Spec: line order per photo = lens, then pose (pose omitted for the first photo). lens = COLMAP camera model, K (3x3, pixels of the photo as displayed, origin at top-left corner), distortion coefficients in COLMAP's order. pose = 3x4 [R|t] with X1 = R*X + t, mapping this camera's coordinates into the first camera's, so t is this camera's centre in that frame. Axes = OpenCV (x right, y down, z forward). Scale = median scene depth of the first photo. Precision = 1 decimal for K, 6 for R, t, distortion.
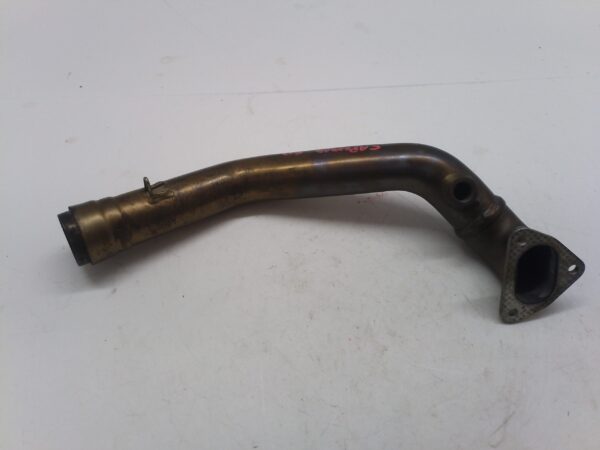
lens RADIAL K [[465.3, 0, 300.1], [0, 465.3, 221.4], [0, 0, 1]] dist [0.011528, -0.000339]
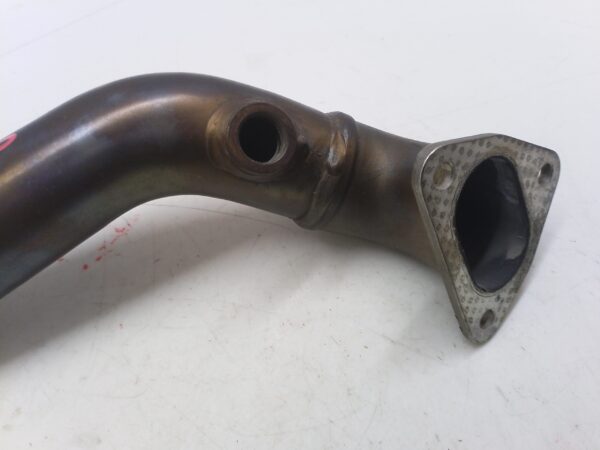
lens RADIAL K [[465.3, 0, 299.7], [0, 465.3, 226.0], [0, 0, 1]] dist [0.011528, -0.000339]
pose [[0.821432, -0.511216, 0.252800, 0.232269], [0.505312, 0.857915, 0.092963, -0.018744], [-0.264405, 0.051380, 0.963042, 0.592230]]
